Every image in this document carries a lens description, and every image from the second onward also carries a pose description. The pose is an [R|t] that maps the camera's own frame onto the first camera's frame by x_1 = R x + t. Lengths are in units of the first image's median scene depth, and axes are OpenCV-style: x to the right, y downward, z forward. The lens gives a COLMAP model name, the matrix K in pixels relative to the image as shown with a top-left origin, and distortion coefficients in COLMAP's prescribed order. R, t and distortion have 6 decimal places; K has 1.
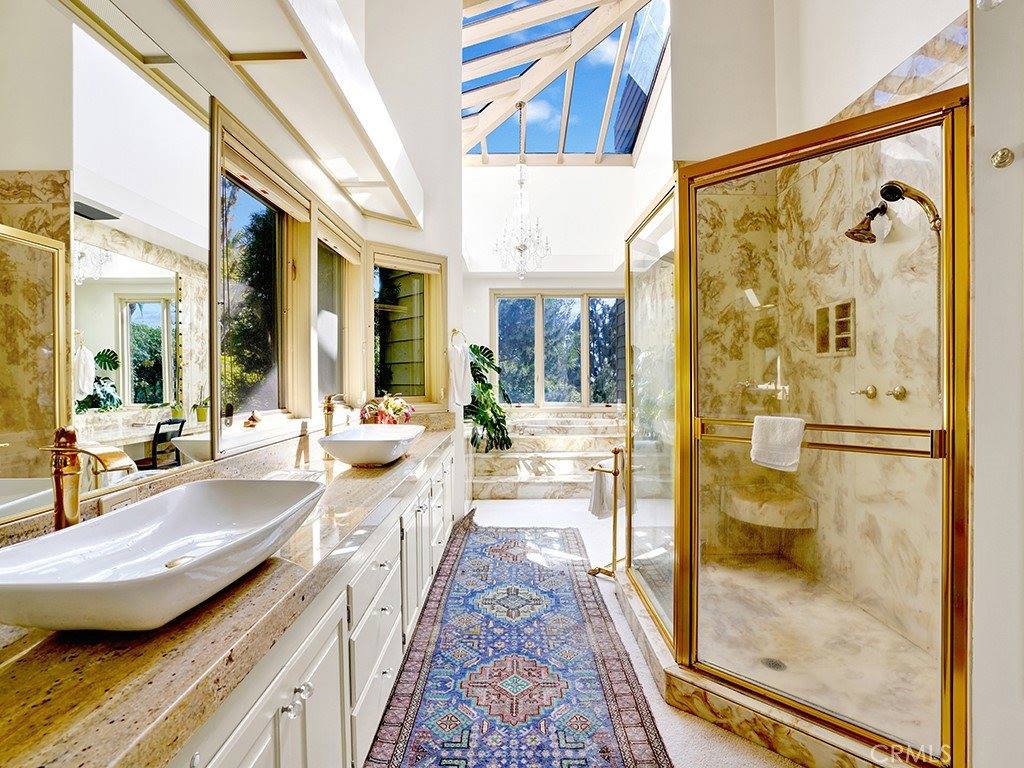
lens RADIAL K [[498.8, 0, 515.8], [0, 498.8, 382.0], [0, 0, 1]] dist [-0.040882, 0.021175]
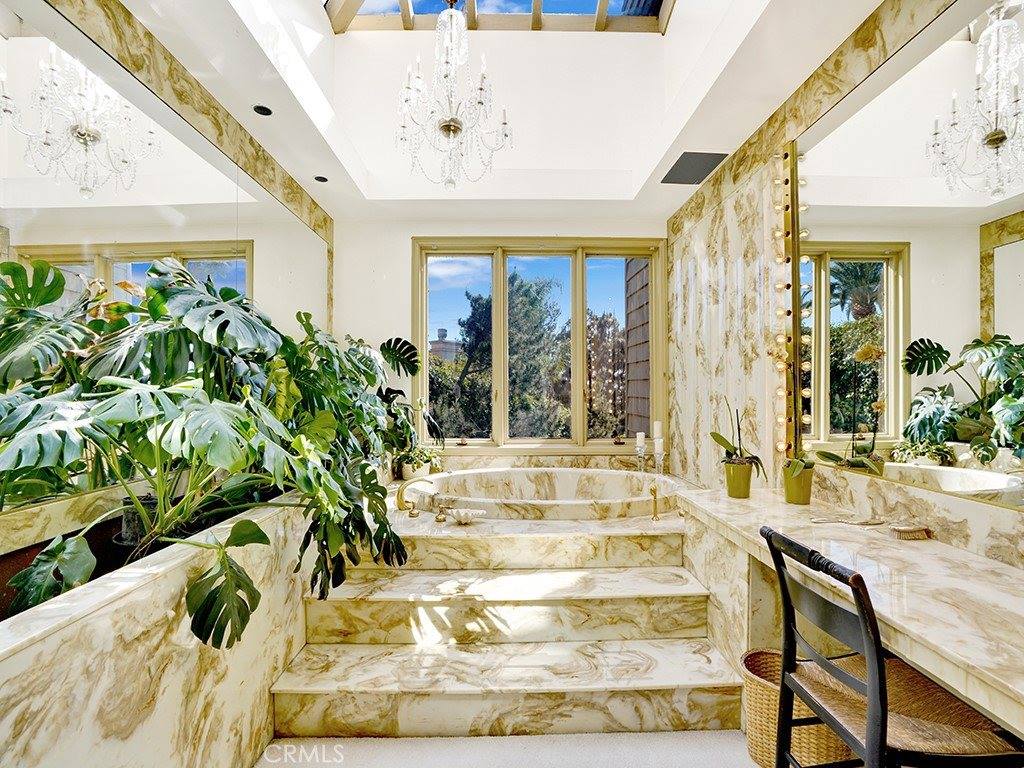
lens RADIAL K [[498.8, 0, 515.8], [0, 498.8, 379.2], [0, 0, 1]] dist [-0.040882, 0.021175]
pose [[0.999622, 0.009963, 0.025637, 0.063412], [-0.009148, 0.999456, -0.031686, -0.010437], [-0.025939, 0.031440, 0.999169, 0.521875]]
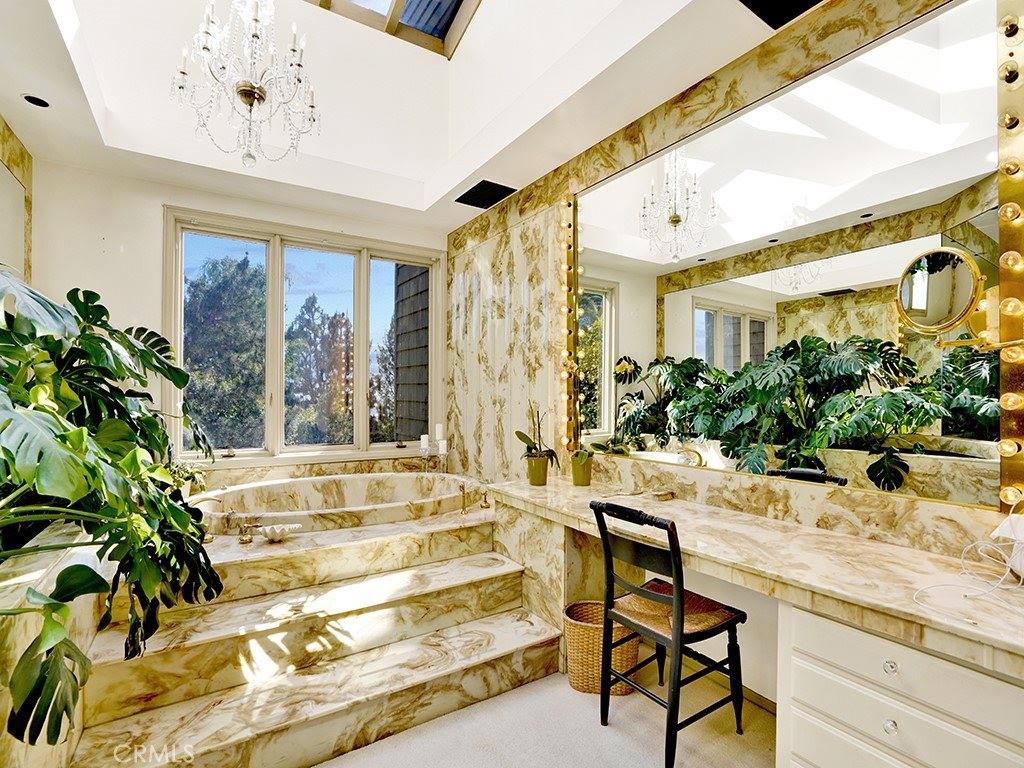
lens RADIAL K [[498.8, 0, 540.4], [0, 498.8, 380.2], [0, 0, 1]] dist [-0.040882, 0.021175]
pose [[0.825758, 0.028954, 0.563281, -0.019829], [-0.006058, 0.999079, -0.042474, -0.009303], [-0.563993, 0.031661, 0.825173, 0.520129]]
